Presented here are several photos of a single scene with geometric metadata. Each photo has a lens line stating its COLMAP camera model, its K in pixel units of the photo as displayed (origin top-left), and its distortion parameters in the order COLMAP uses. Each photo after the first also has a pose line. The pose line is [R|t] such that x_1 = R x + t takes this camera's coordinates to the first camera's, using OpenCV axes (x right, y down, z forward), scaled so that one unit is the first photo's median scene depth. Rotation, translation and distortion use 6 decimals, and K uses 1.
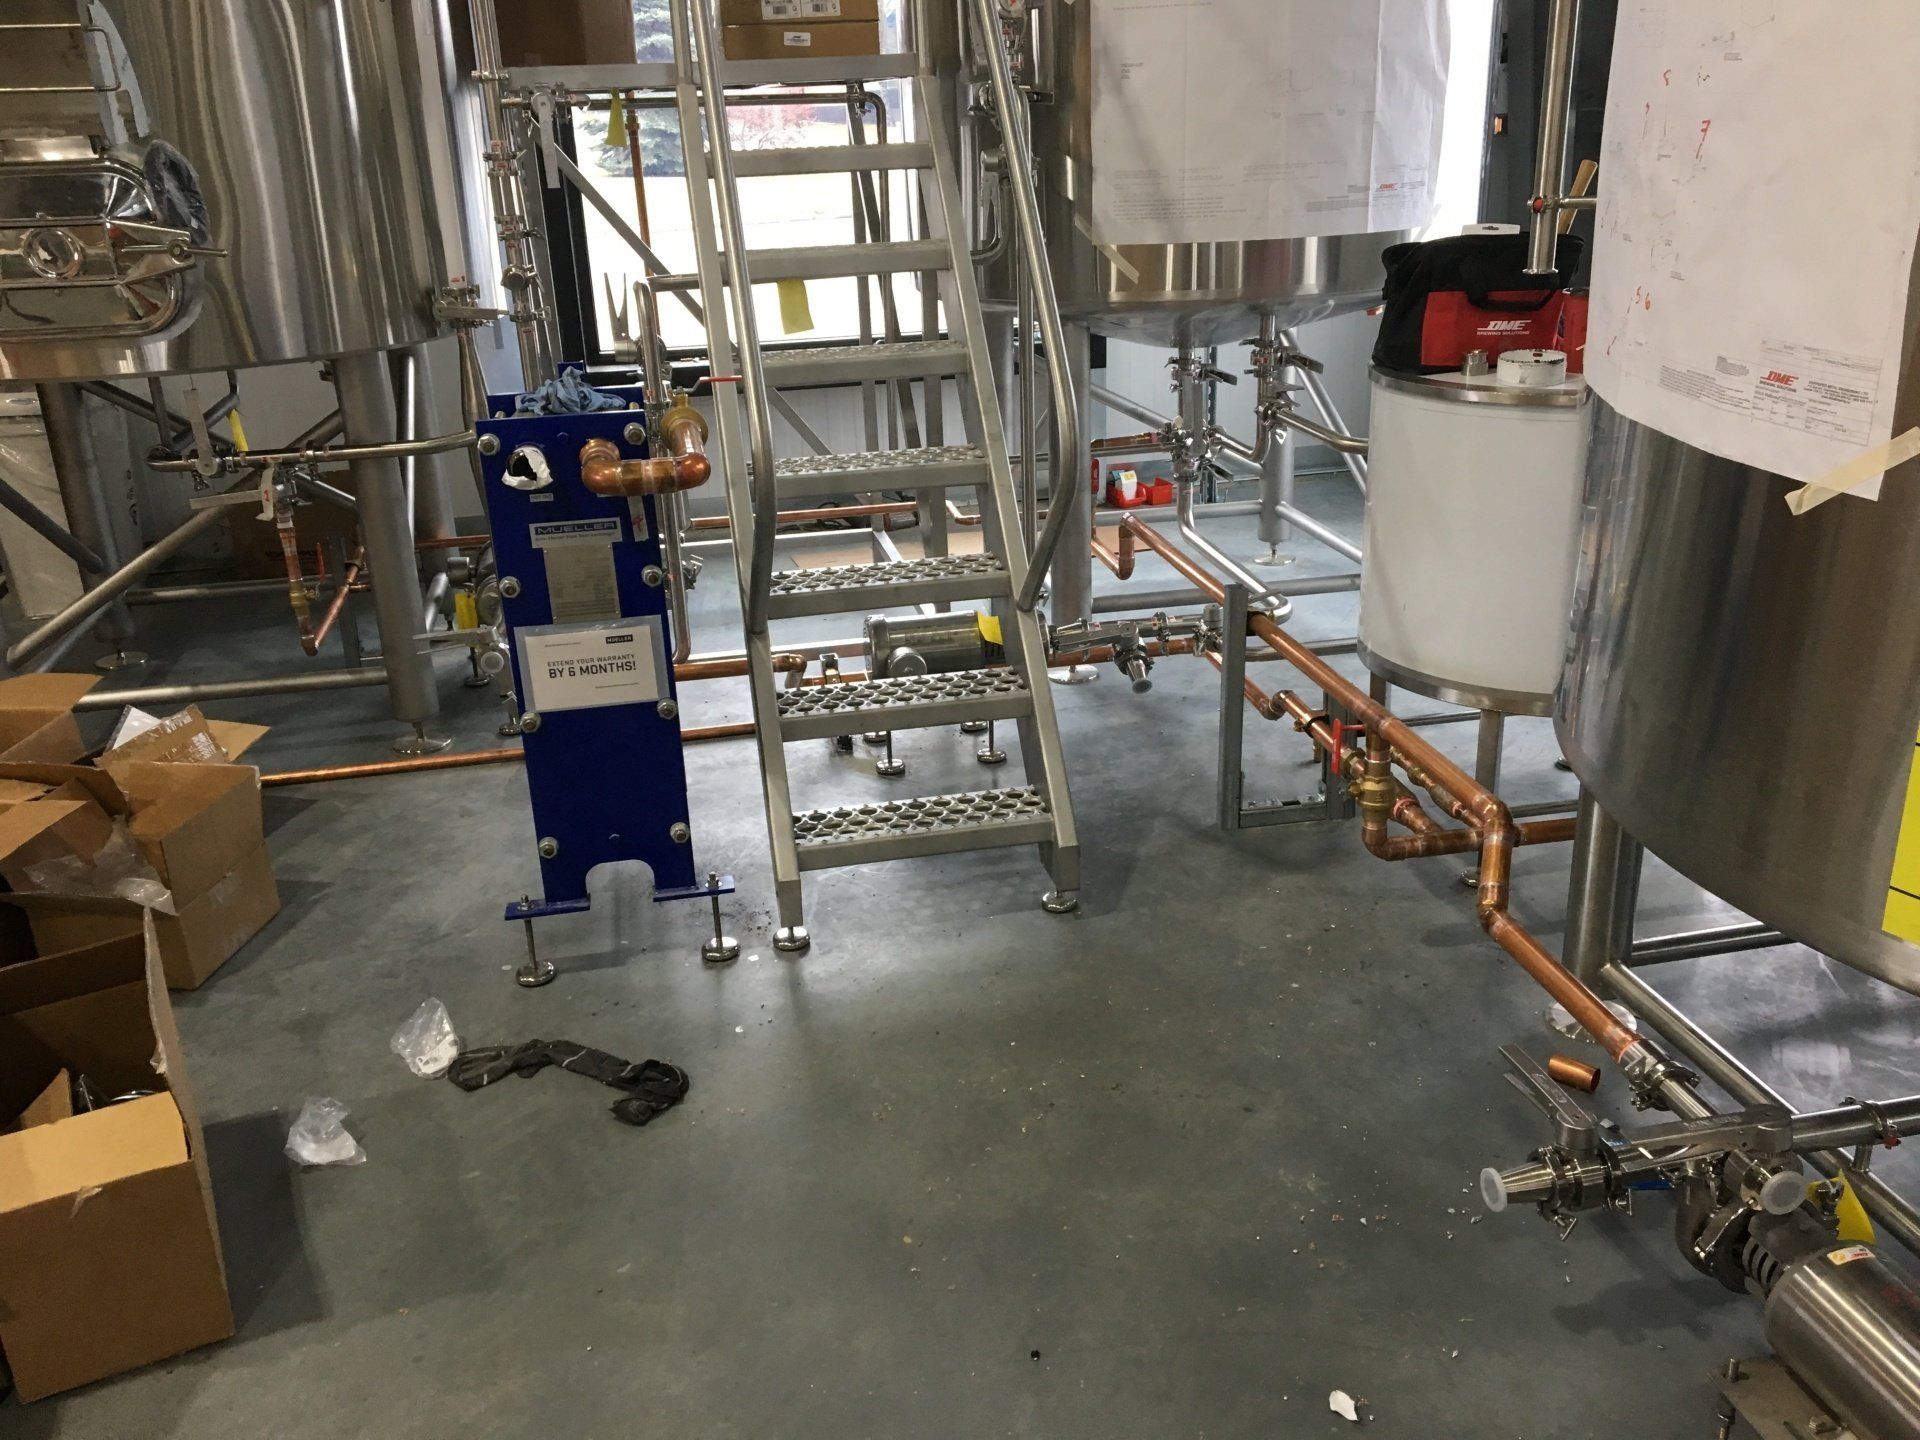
lens RADIAL K [[1600.8, 0, 950.7], [0, 1600.8, 724.8], [0, 0, 1]] dist [0.031482, -0.016421]
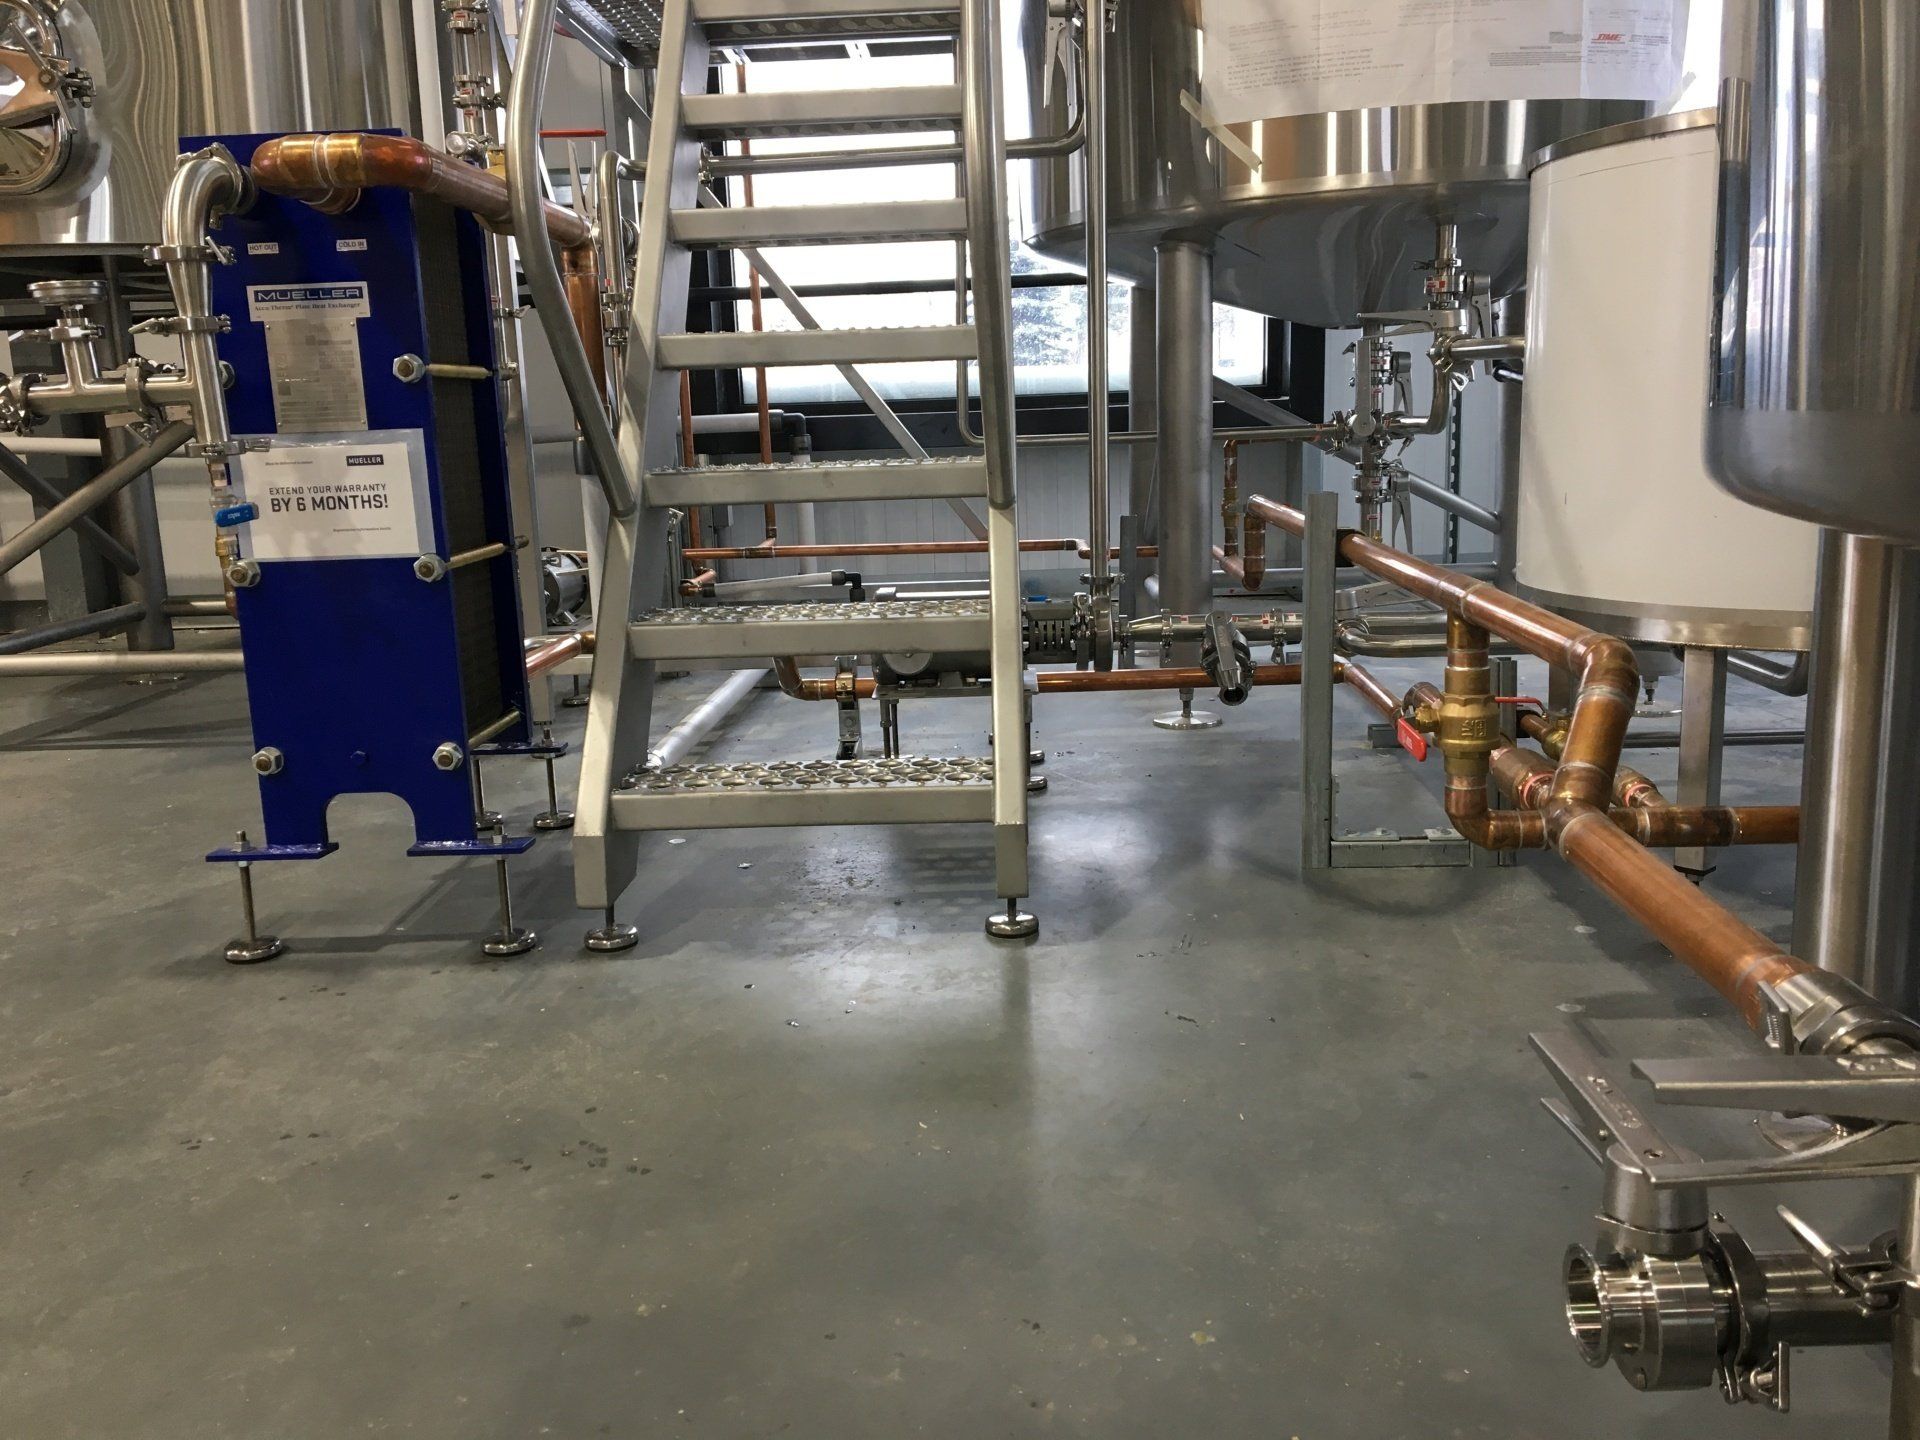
lens RADIAL K [[1600.8, 0, 963.3], [0, 1600.8, 721.7], [0, 0, 1]] dist [0.031482, -0.016421]
pose [[0.975424, 0.044212, -0.215855, 0.174114], [-0.078846, 0.984829, -0.154579, 0.123479], [0.205746, 0.167800, 0.964112, 0.312046]]
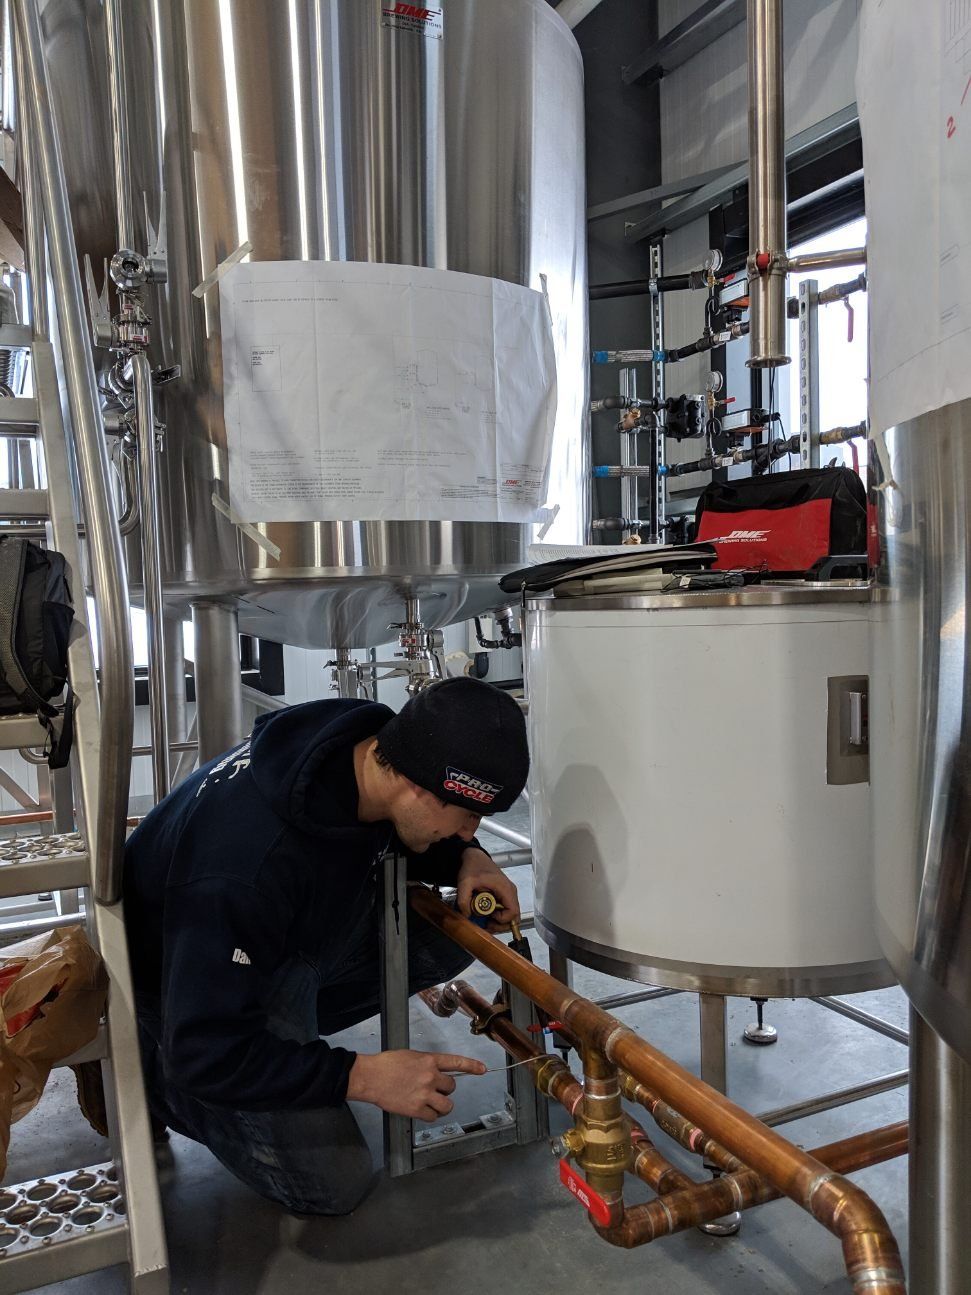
lens RADIAL K [[1014.0, 0, 476.0], [0, 1014.0, 672.8], [0, 0, 1]] dist [0.038051, -0.014243]
pose [[0.971004, -0.011094, 0.238807, 0.092884], [0.080357, 0.955947, -0.282327, -0.024245], [-0.225155, 0.293330, 0.929119, 0.456830]]
